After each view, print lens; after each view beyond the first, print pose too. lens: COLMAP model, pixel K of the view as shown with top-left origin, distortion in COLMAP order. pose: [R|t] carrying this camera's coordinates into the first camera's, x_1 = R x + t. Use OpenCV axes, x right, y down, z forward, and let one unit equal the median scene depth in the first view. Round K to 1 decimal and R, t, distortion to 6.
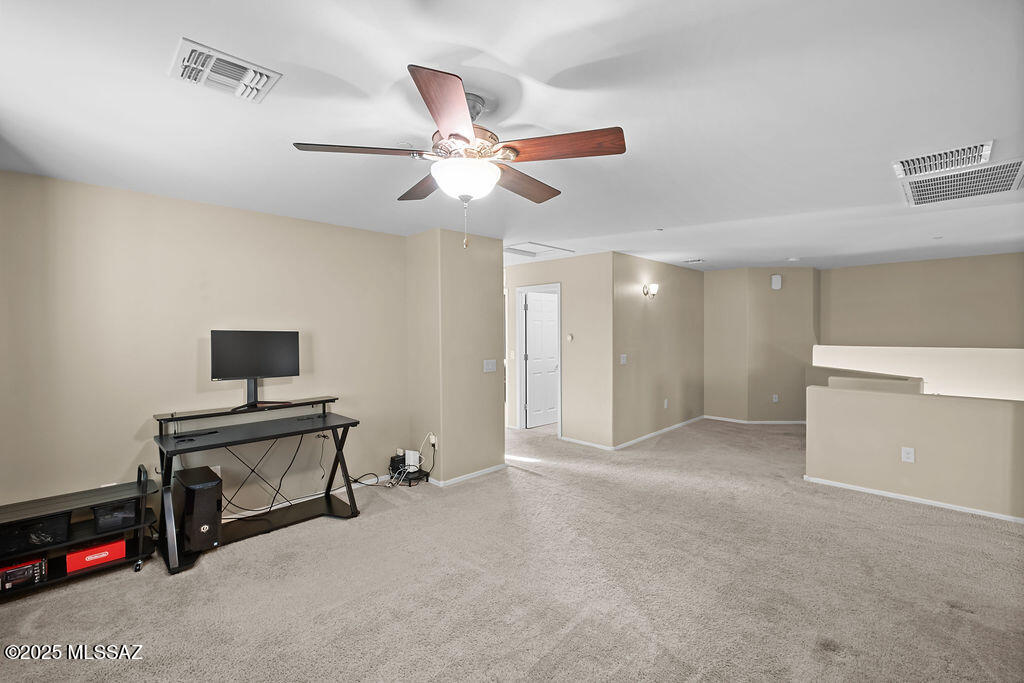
lens RADIAL K [[444.9, 0, 517.2], [0, 444.9, 342.8], [0, 0, 1]] dist [-0.002571, -0.002935]
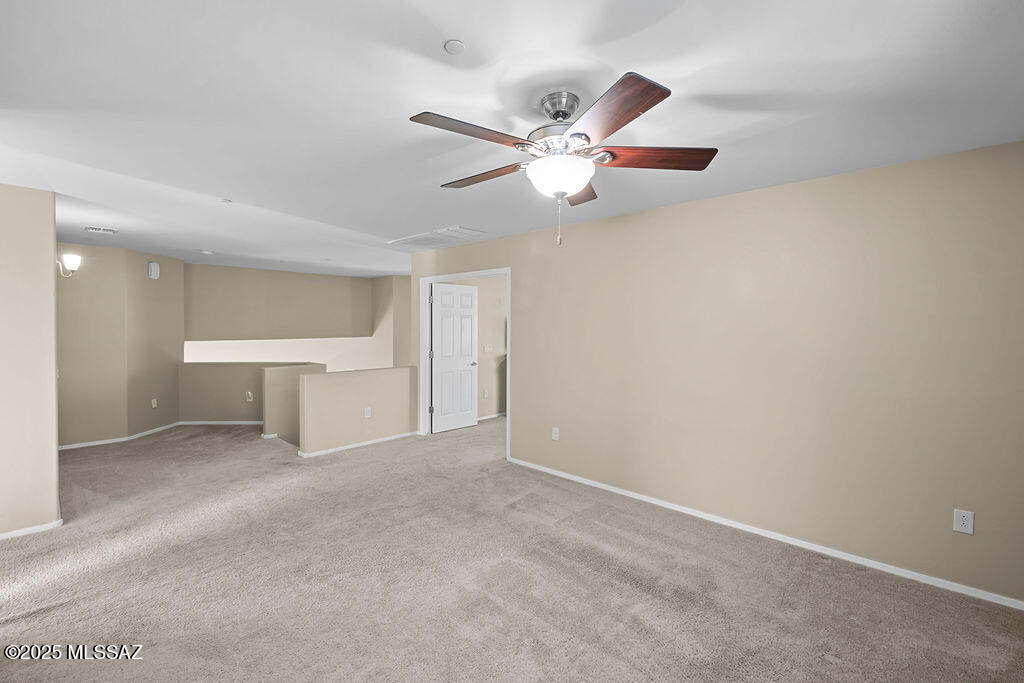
lens RADIAL K [[444.9, 0, 513.7], [0, 444.9, 332.0], [0, 0, 1]] dist [-0.002571, -0.002935]
pose [[-0.047792, -0.010852, 0.998798, -0.482861], [0.026419, 0.999577, 0.012125, -0.010914], [-0.998508, 0.026967, -0.047485, 0.492739]]
